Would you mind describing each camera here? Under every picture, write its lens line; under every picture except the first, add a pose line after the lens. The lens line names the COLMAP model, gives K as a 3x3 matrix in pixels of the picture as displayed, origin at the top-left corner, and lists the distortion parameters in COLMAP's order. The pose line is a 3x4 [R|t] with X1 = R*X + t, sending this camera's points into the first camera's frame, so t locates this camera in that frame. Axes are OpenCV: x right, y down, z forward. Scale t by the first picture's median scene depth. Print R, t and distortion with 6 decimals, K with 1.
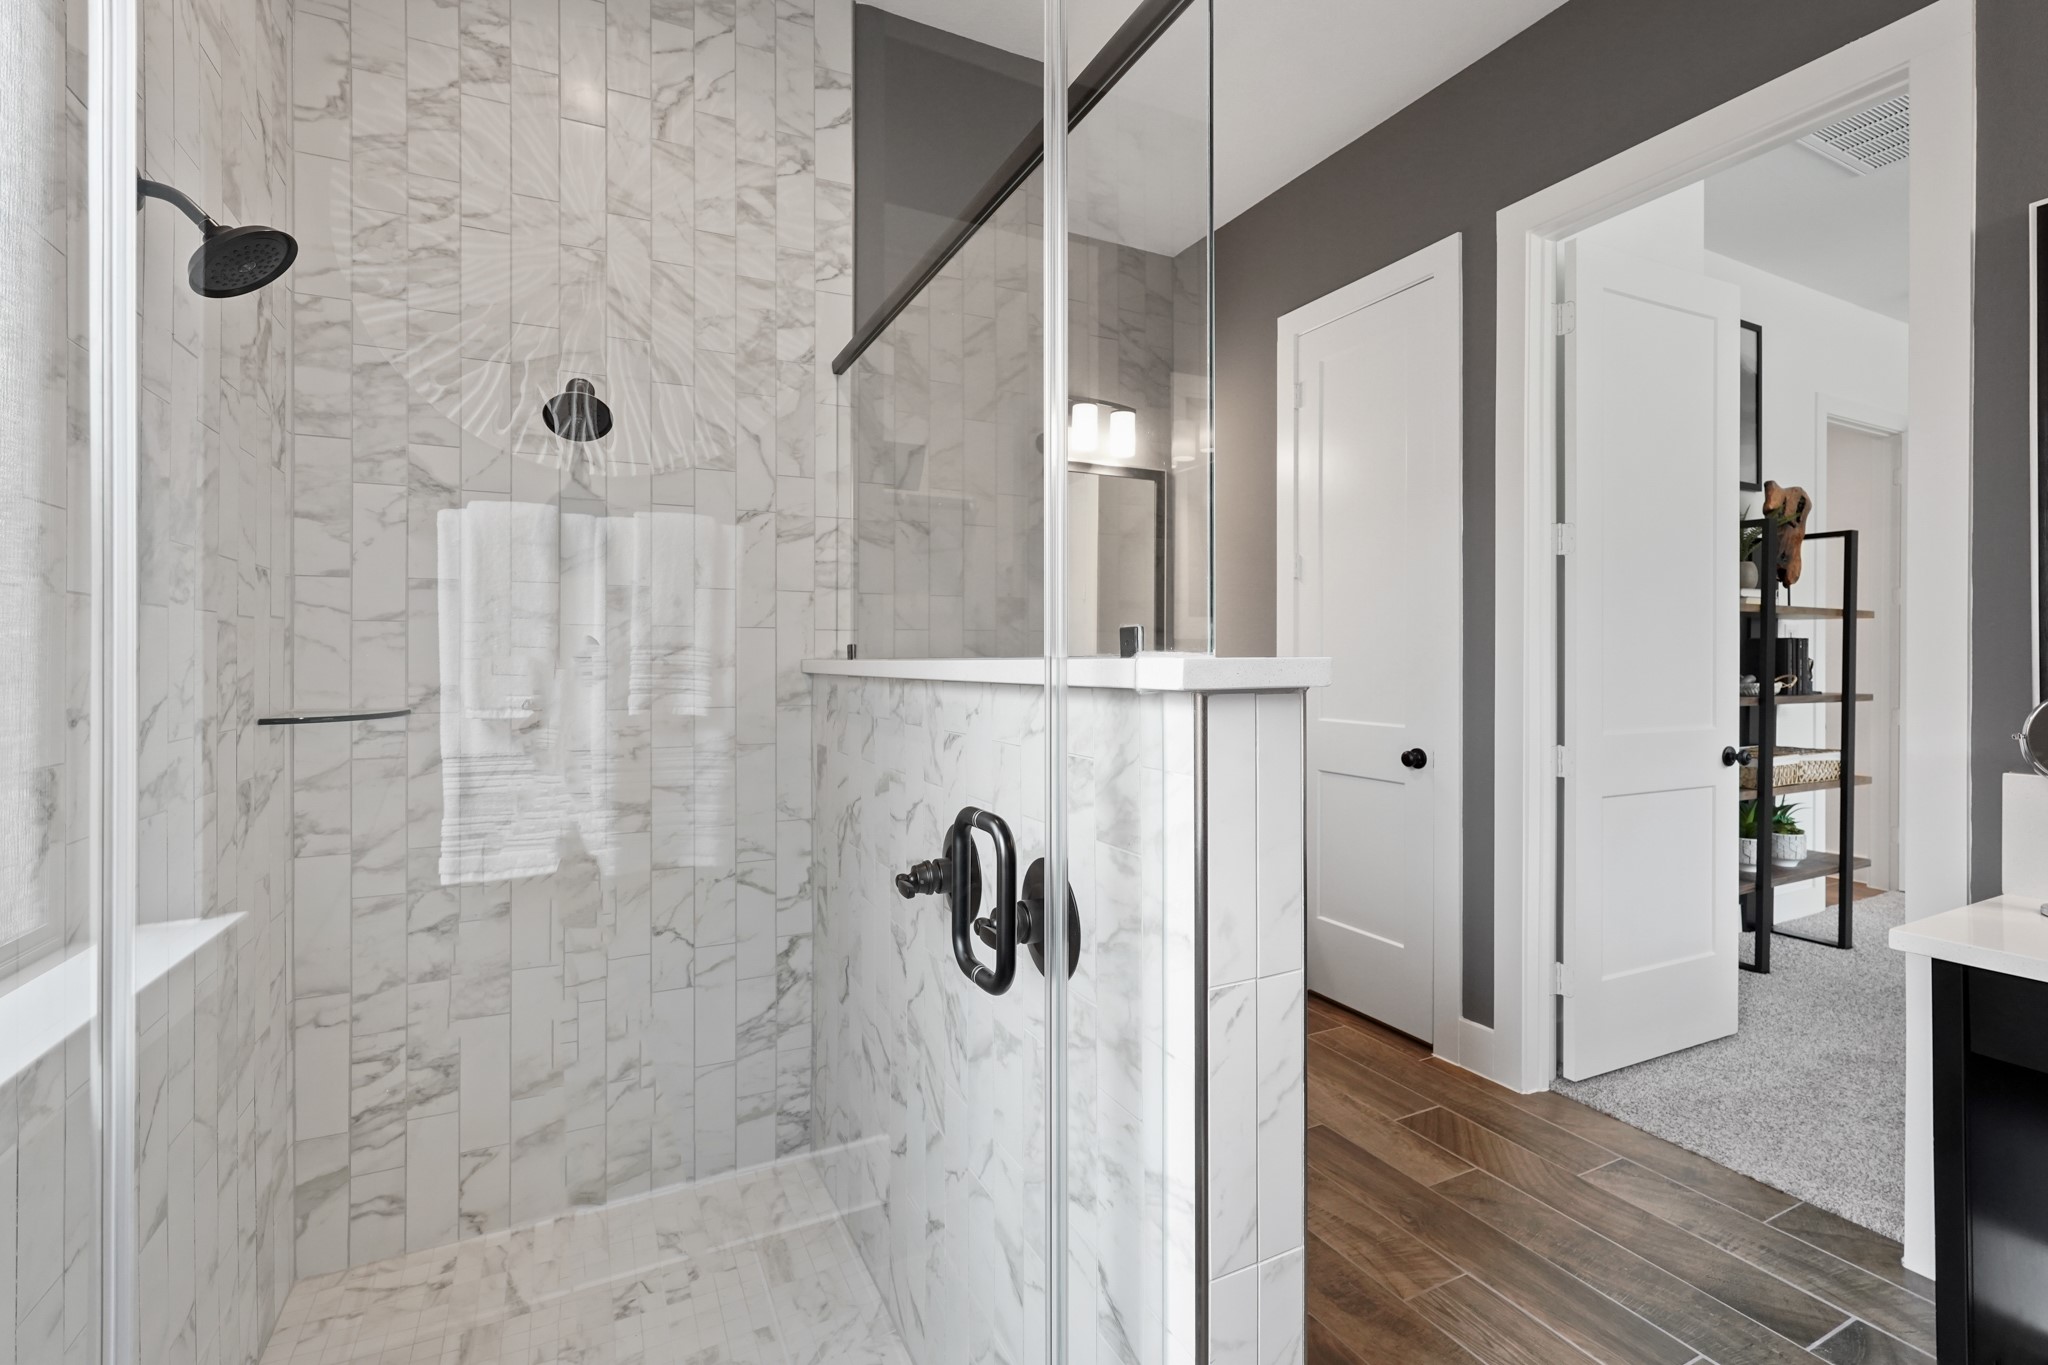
lens RADIAL K [[912.4, 0, 1022.1], [0, 912.4, 670.9], [0, 0, 1]] dist [-0.000300, 0.000109]
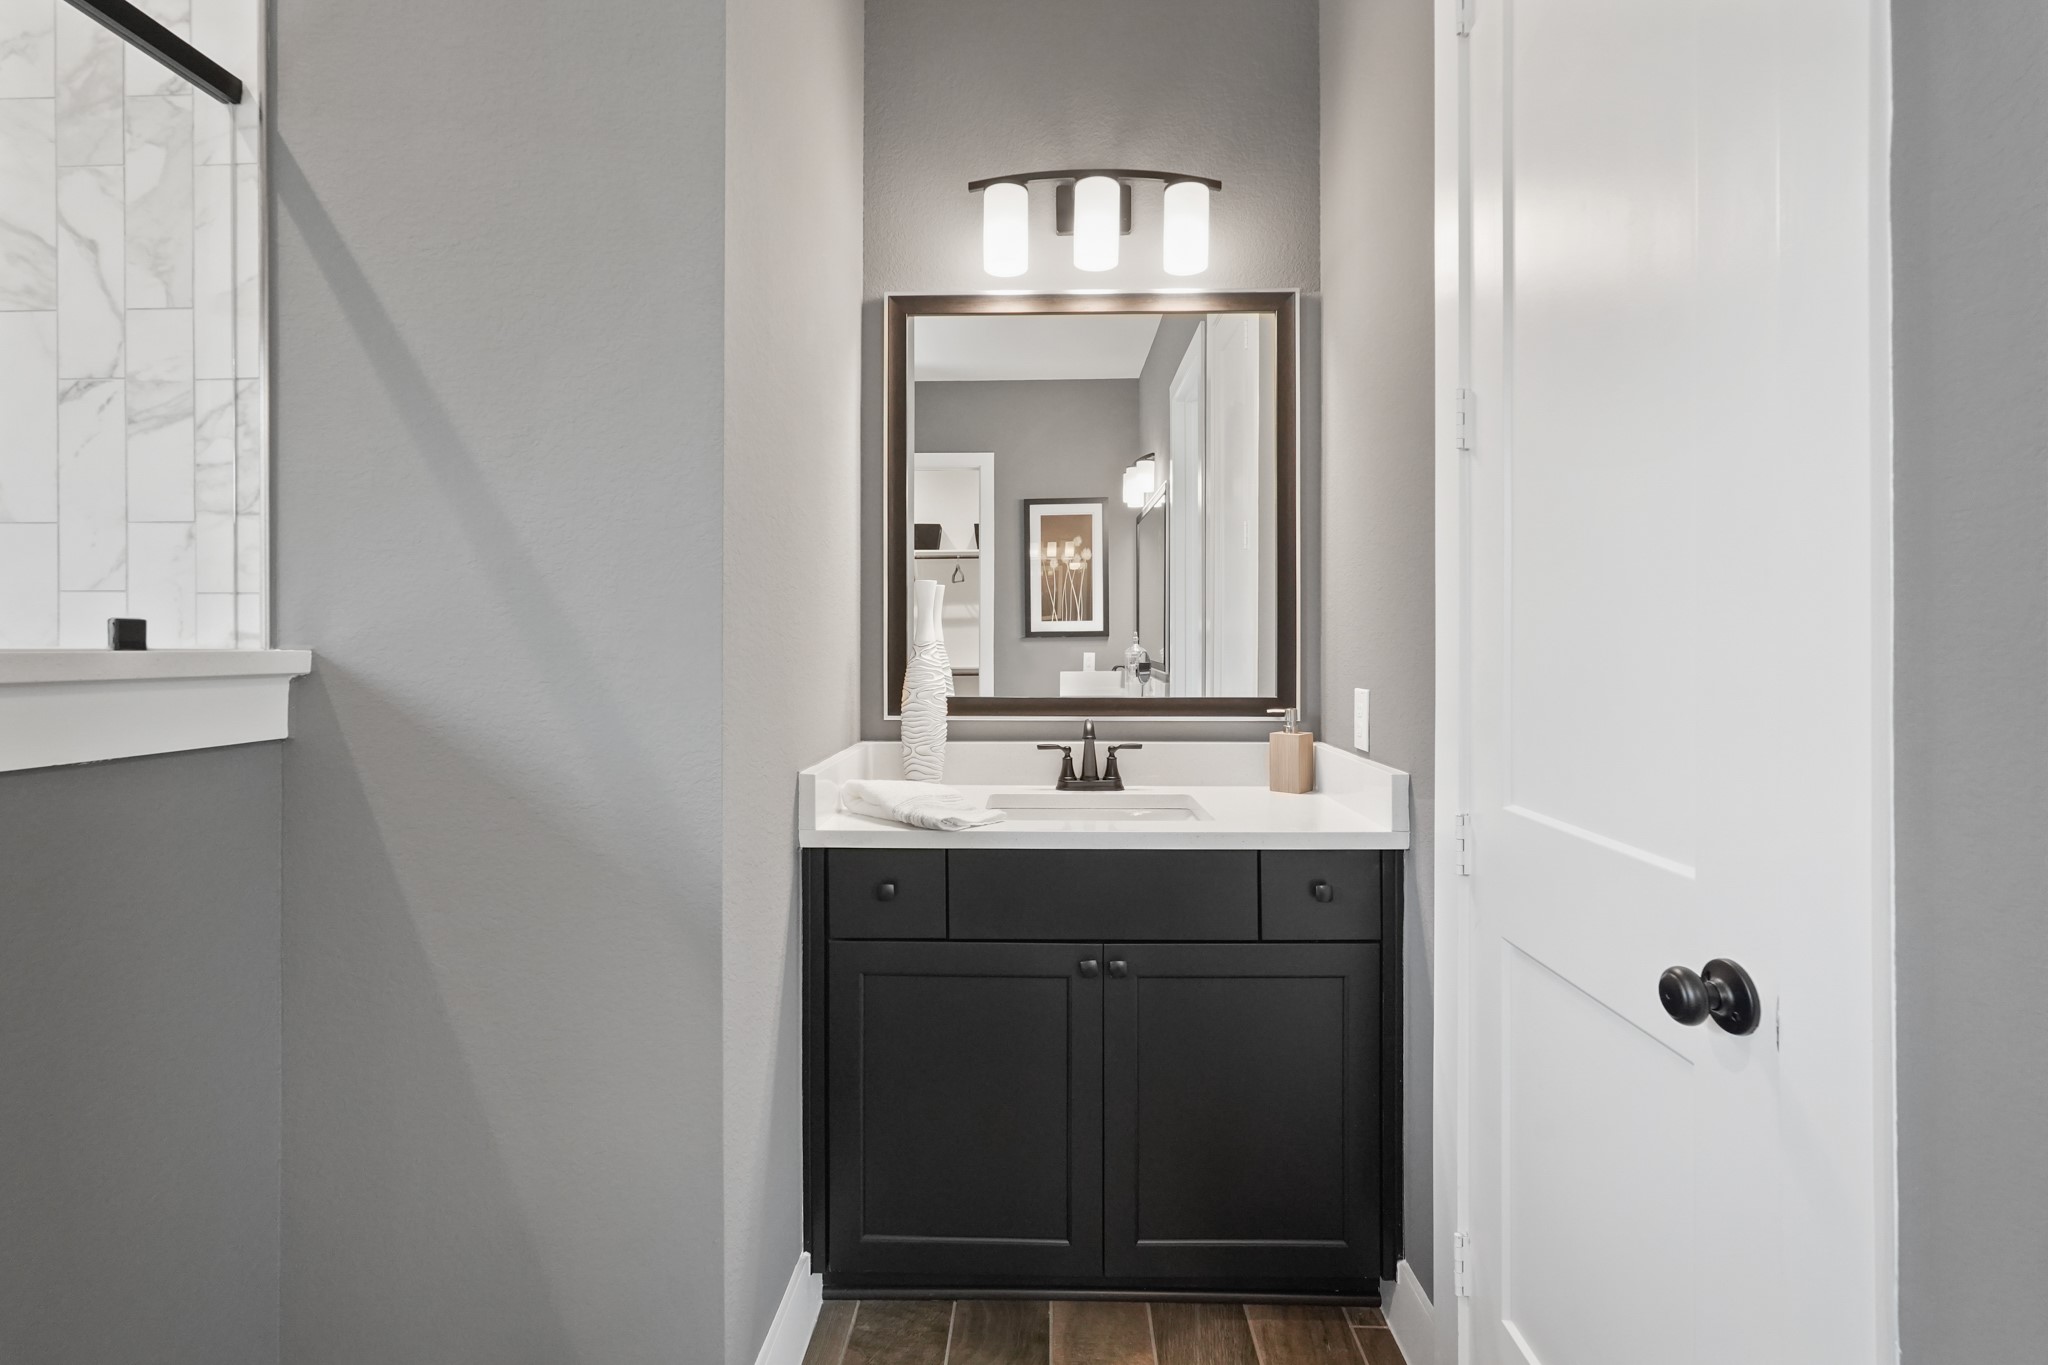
lens RADIAL K [[923.6, 0, 1024.1], [0, 923.6, 640.2], [0, 0, 1]] dist [0.000452, 0.000461]
pose [[0.880327, 0.000942, -0.474366, 0.456027], [-0.007923, 0.999888, -0.012720, -0.015400], [0.474301, 0.014956, 0.880236, 0.766622]]
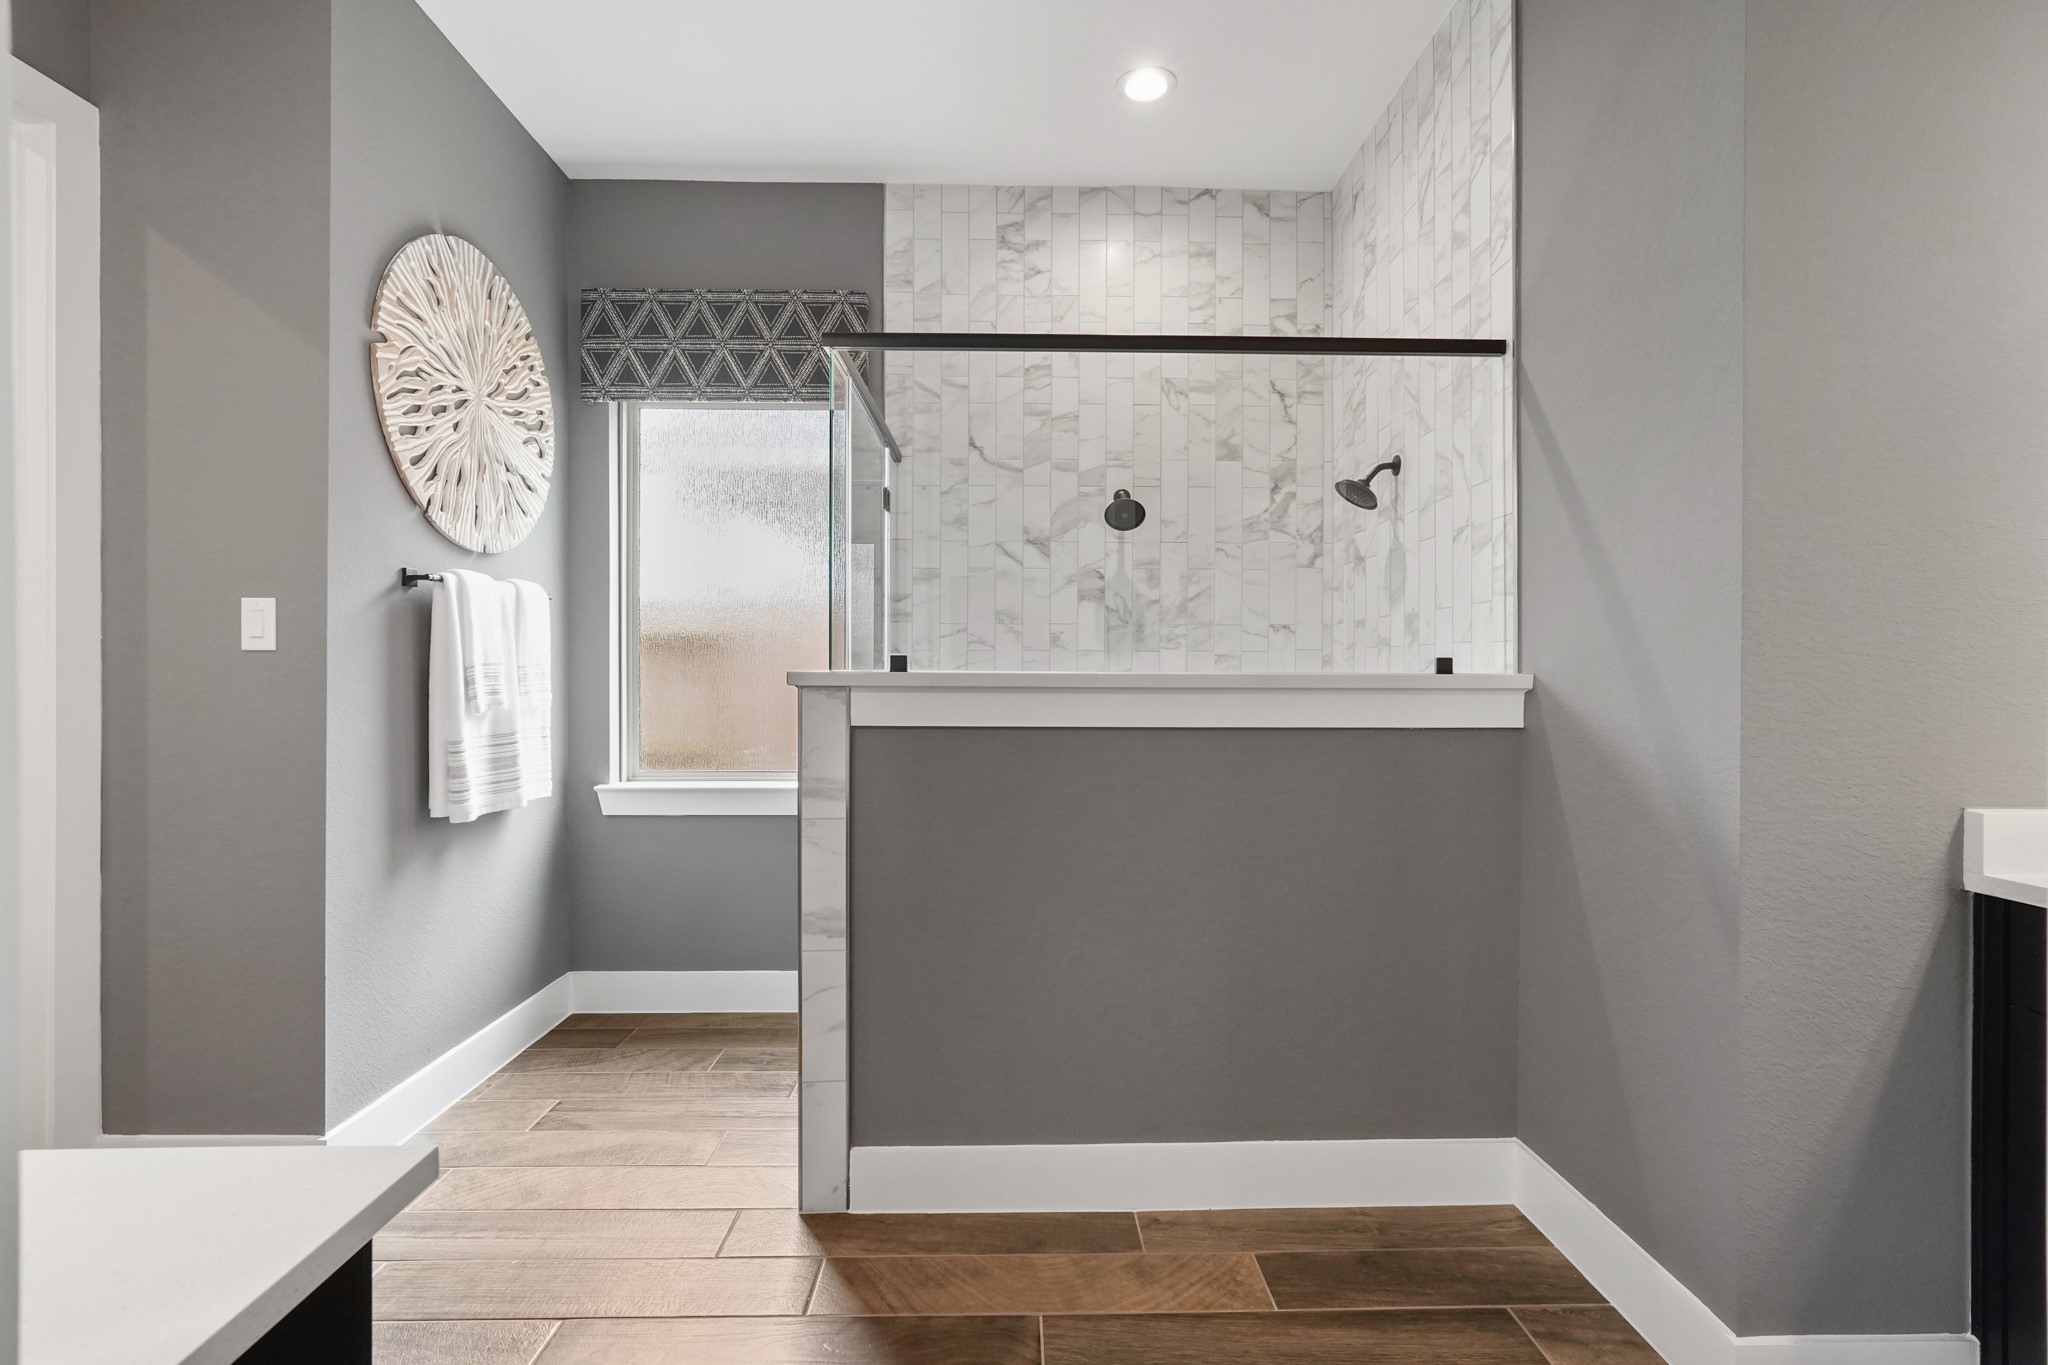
lens RADIAL K [[912.4, 0, 1022.1], [0, 912.4, 670.9], [0, 0, 1]] dist [-0.000300, 0.000109]
pose [[-0.428006, 0.004140, -0.903766, 0.823999], [-0.005017, 0.999963, 0.006956, -0.020251], [0.903762, 0.007512, -0.427970, 0.977004]]
